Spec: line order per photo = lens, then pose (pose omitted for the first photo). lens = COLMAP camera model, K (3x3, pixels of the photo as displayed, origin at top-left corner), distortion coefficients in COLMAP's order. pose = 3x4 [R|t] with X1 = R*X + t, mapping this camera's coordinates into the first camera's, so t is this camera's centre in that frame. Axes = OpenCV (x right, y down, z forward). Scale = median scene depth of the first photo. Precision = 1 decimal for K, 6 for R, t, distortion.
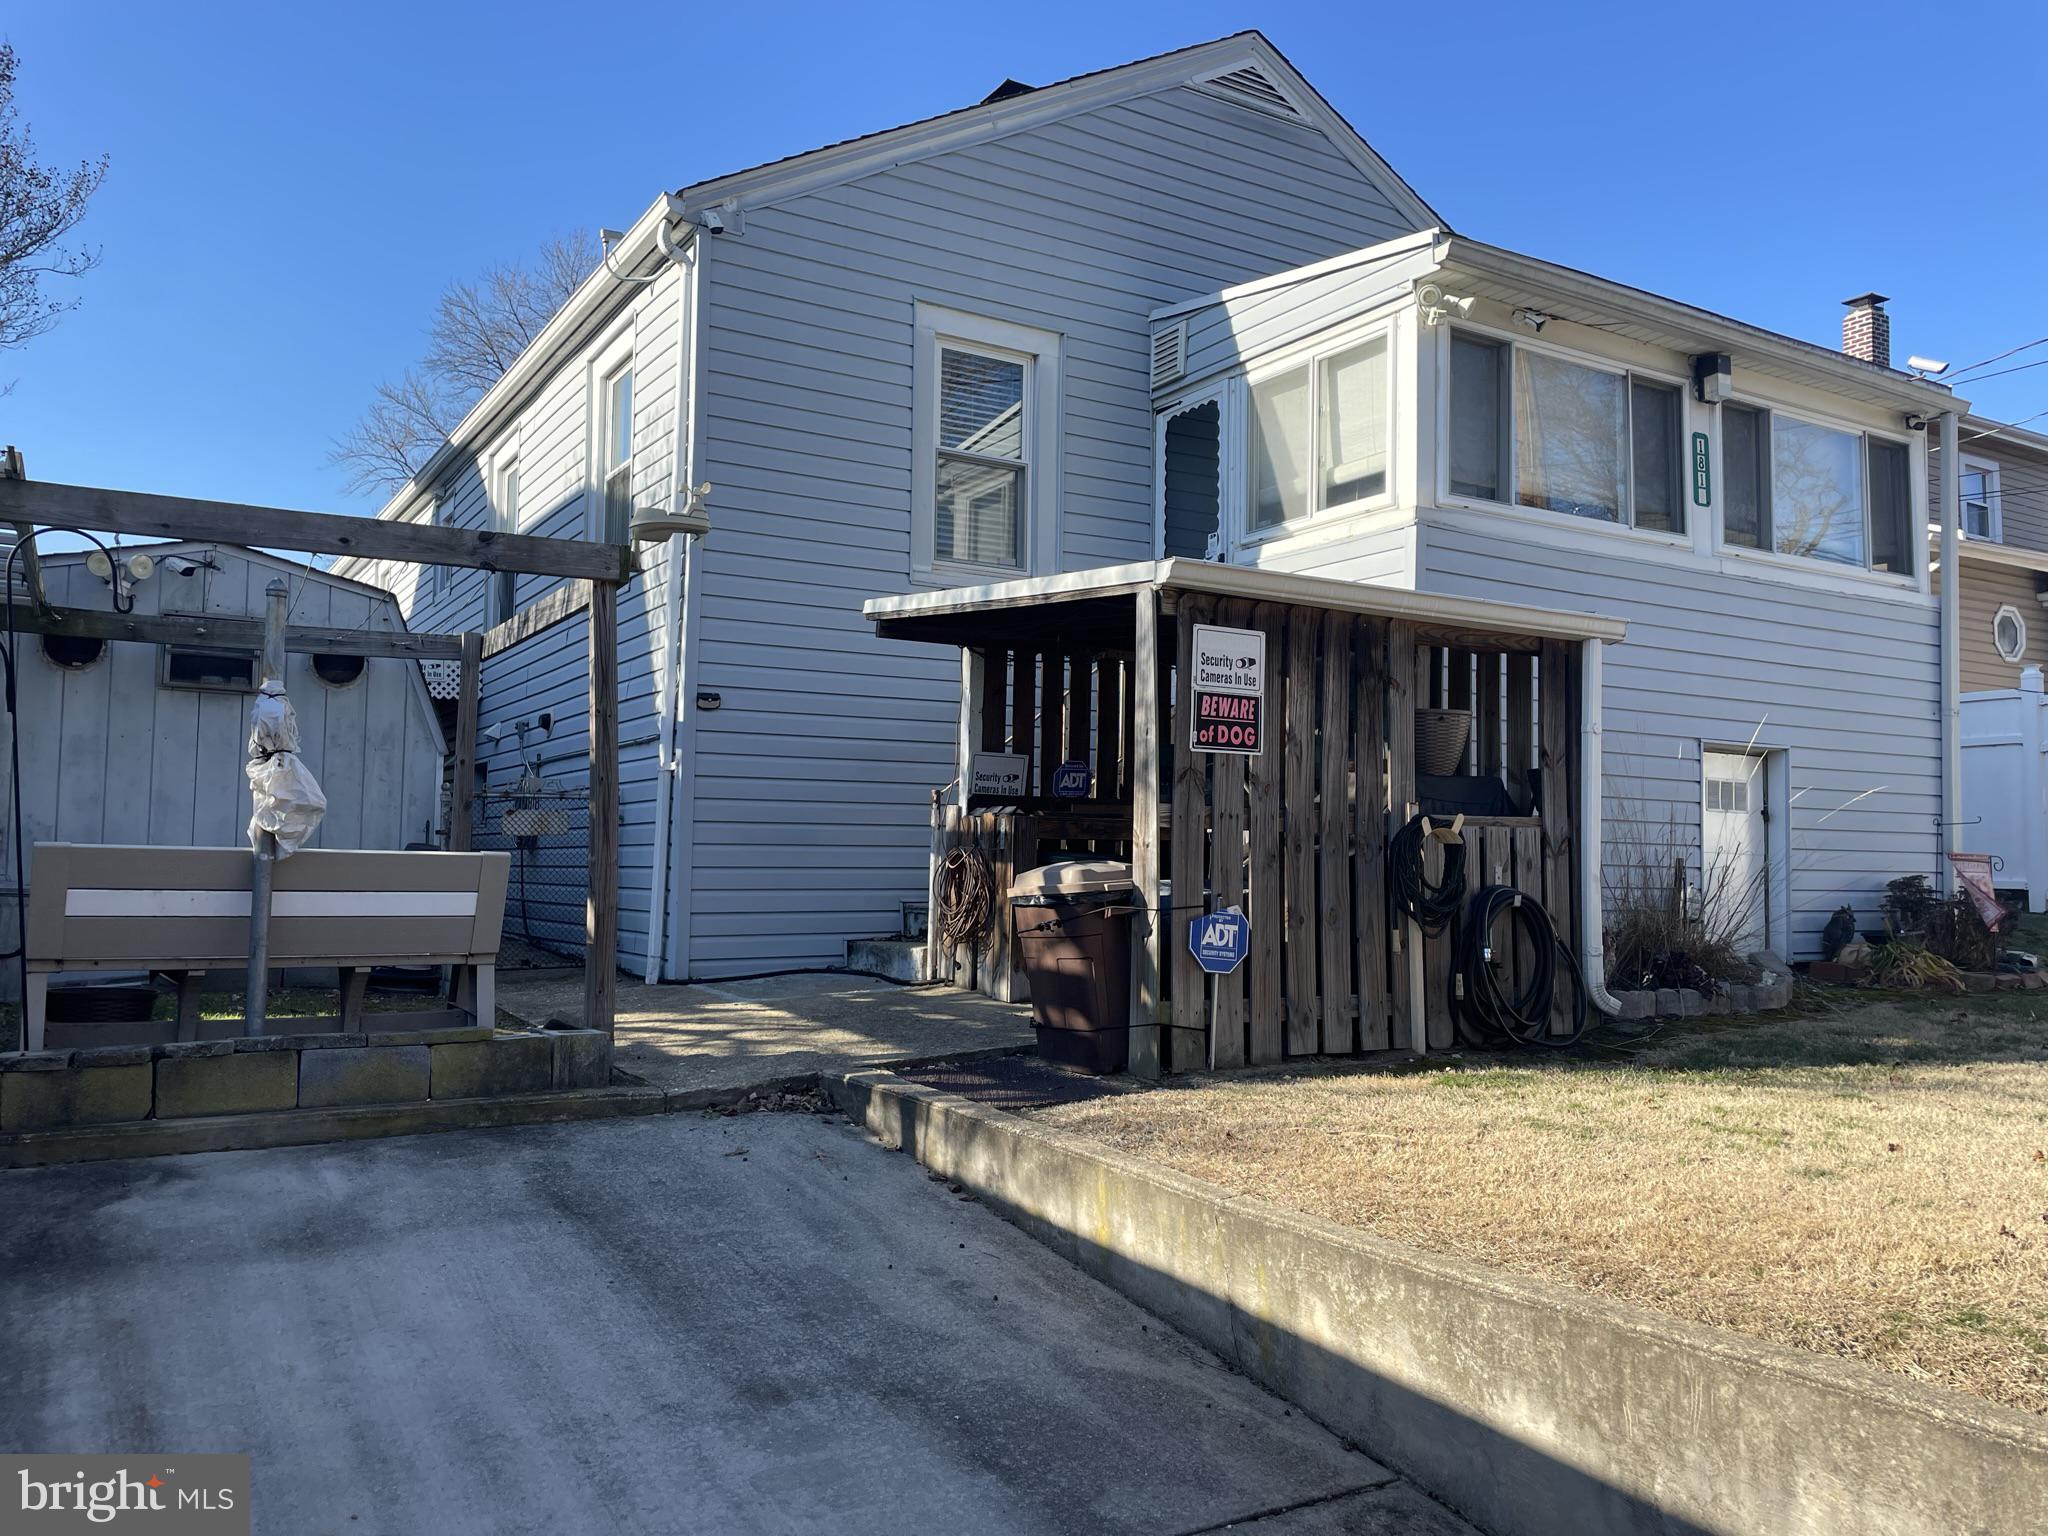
lens RADIAL K [[1536.3, 0, 1018.1], [0, 1536.3, 757.7], [0, 0, 1]] dist [0.084040, -0.099622]
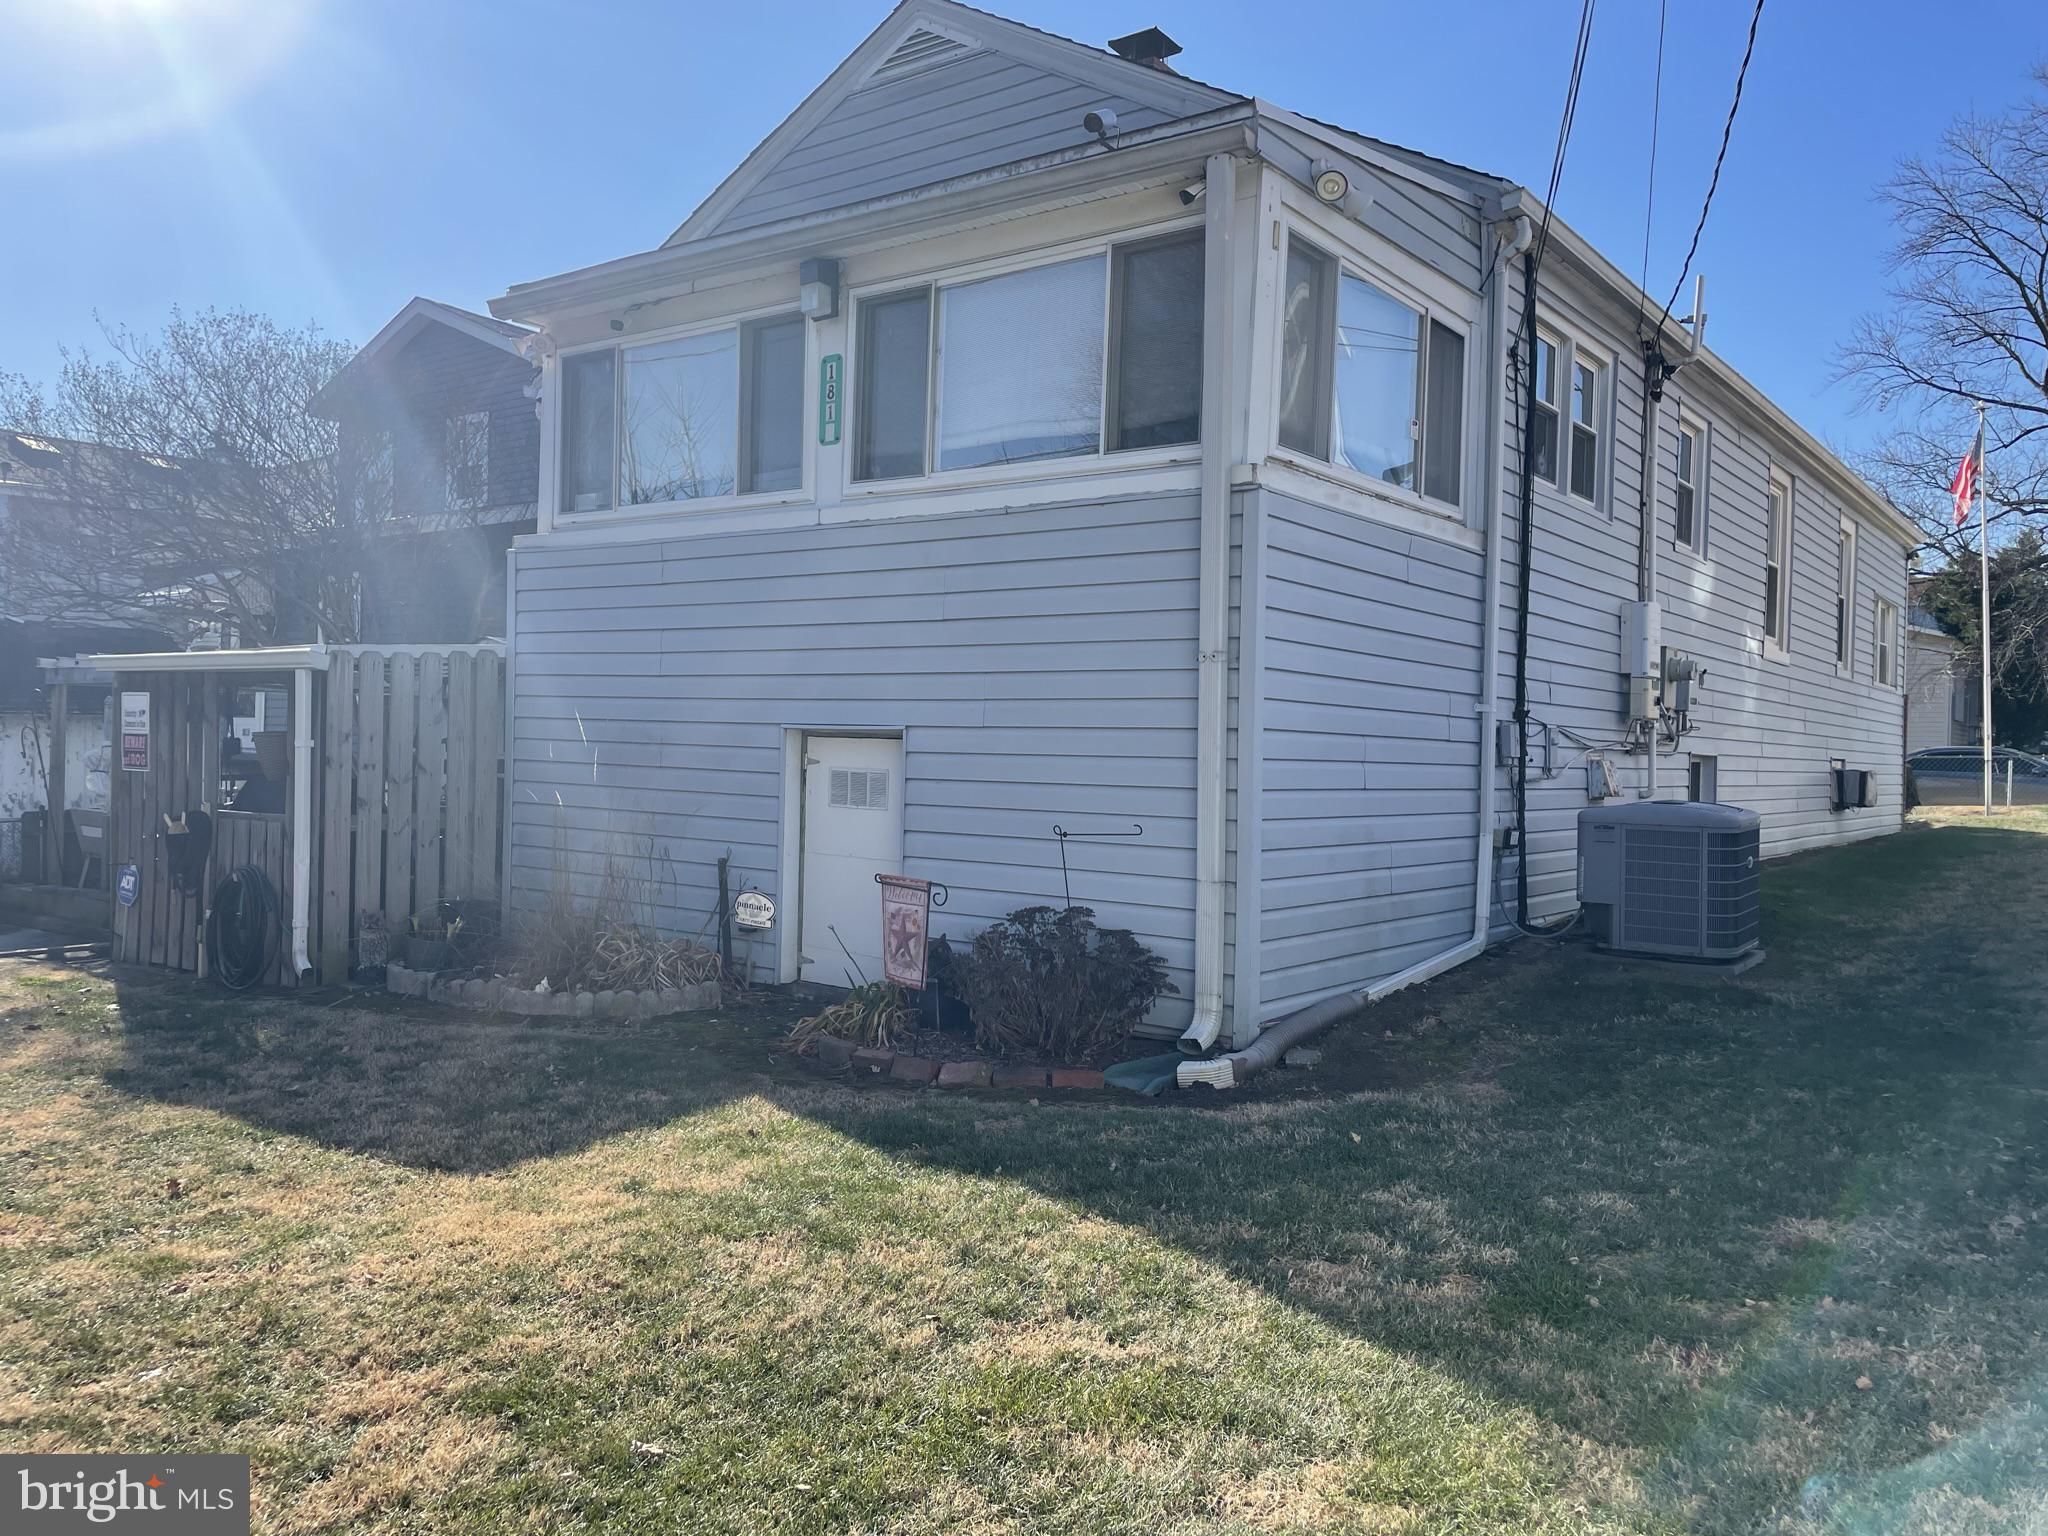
lens RADIAL K [[1536.3, 0, 1016.7], [0, 1536.3, 755.7], [0, 0, 1]] dist [0.084040, -0.099622]
pose [[0.385350, 0.001207, -0.922770, 1.246903], [0.045759, 0.998744, 0.020416, -0.005876], [0.921635, -0.050092, 0.384810, 0.761644]]
